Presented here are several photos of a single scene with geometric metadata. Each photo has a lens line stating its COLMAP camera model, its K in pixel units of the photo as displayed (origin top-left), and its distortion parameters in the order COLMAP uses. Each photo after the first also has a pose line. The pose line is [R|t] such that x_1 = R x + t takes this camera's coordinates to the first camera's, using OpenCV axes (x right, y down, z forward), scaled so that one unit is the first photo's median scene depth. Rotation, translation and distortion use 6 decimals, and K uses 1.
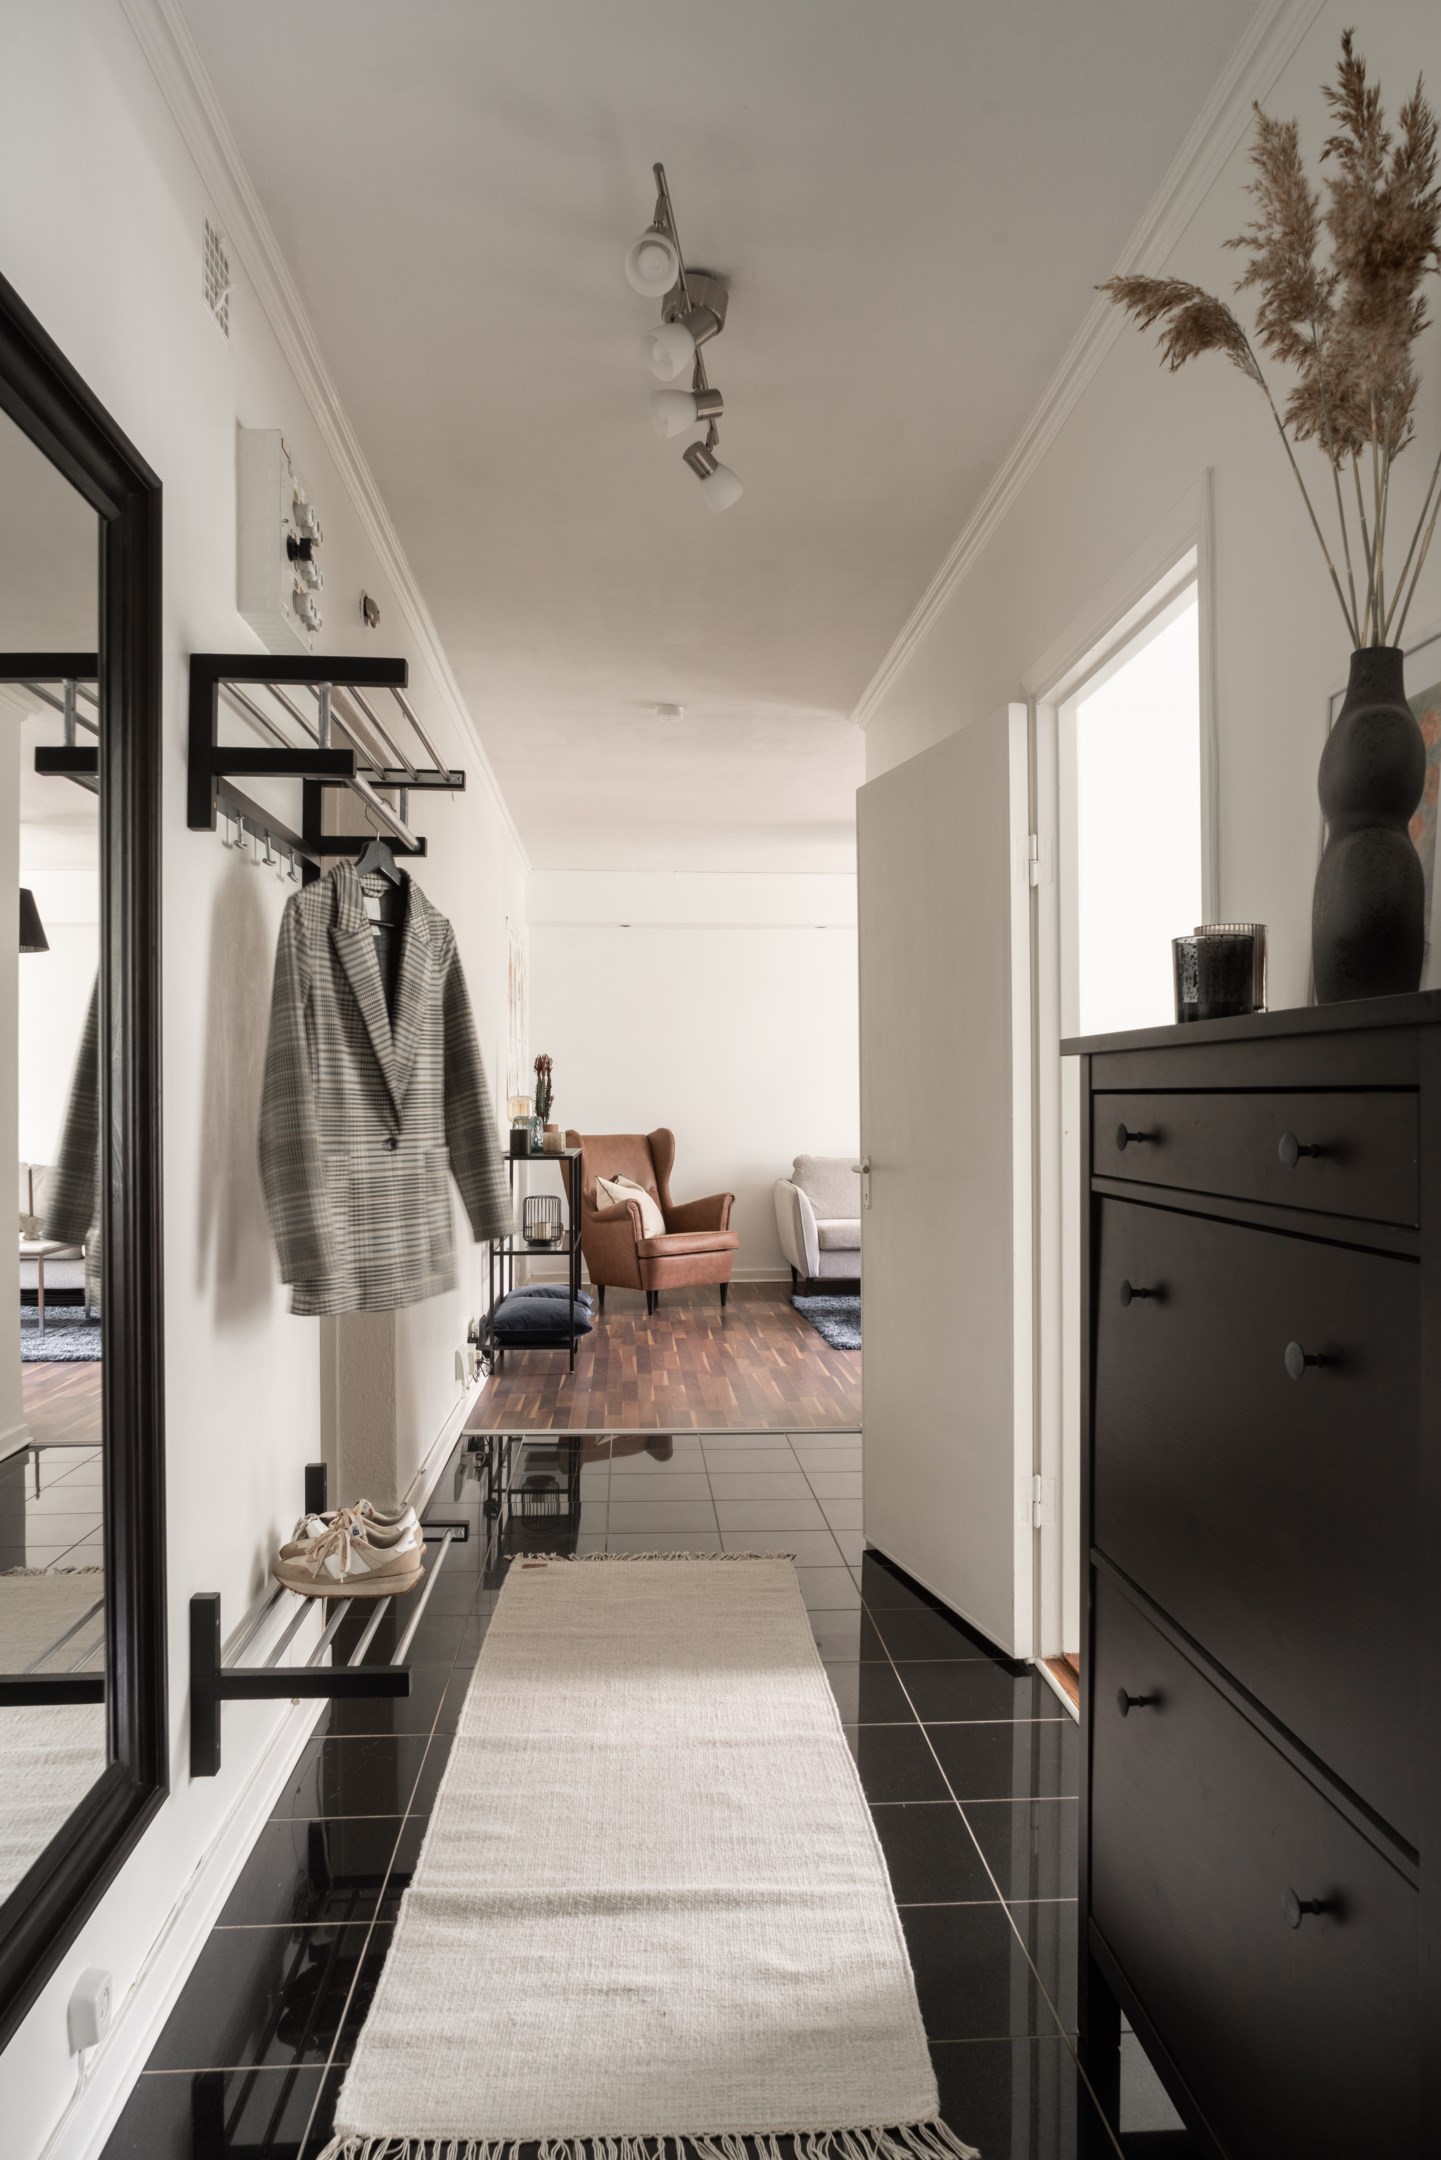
lens RADIAL K [[1442.4, 0, 720.5], [0, 1442.4, 1080.0], [0, 0, 1]] dist [-0.001385, 0.001099]
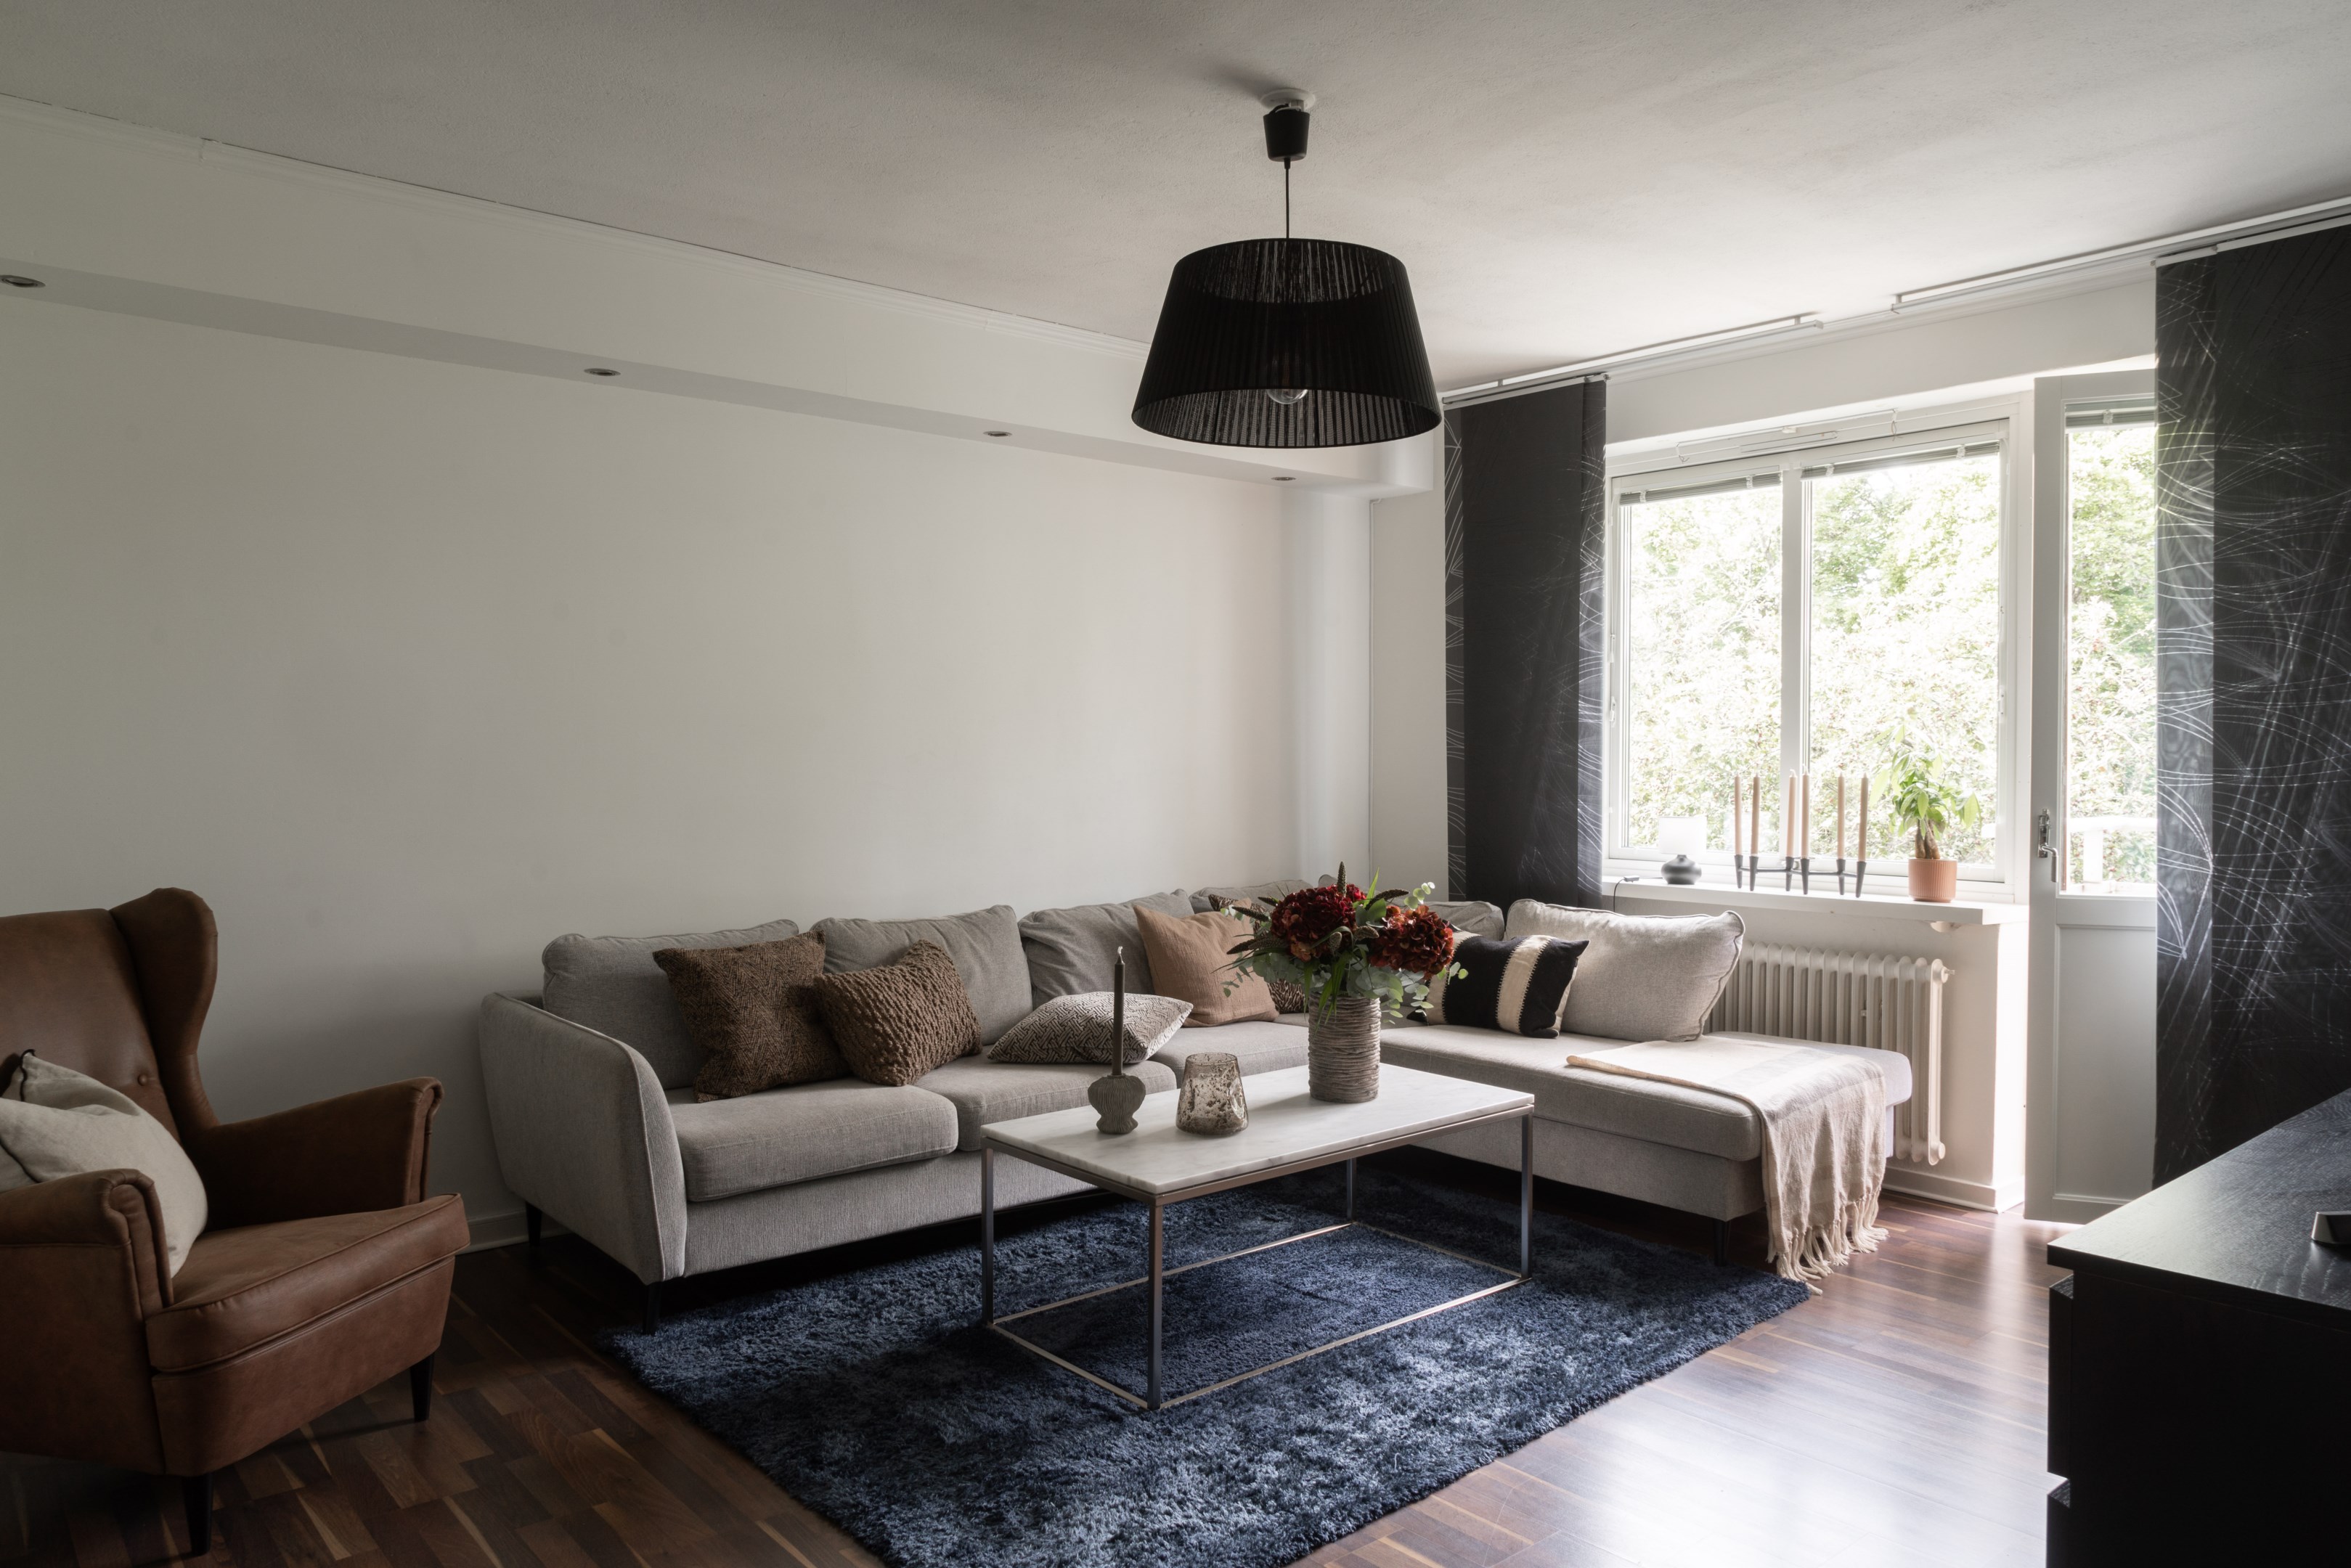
lens RADIAL K [[1569.8, 0, 1175.5], [0, 1569.8, 784.0], [0, 0, 1]] dist [-0.001385, 0.001099]
pose [[0.806346, -0.002923, 0.591437, -0.071819], [-0.014292, 0.999600, 0.024425, -0.003753], [-0.591272, -0.028147, 0.805981, 0.594482]]
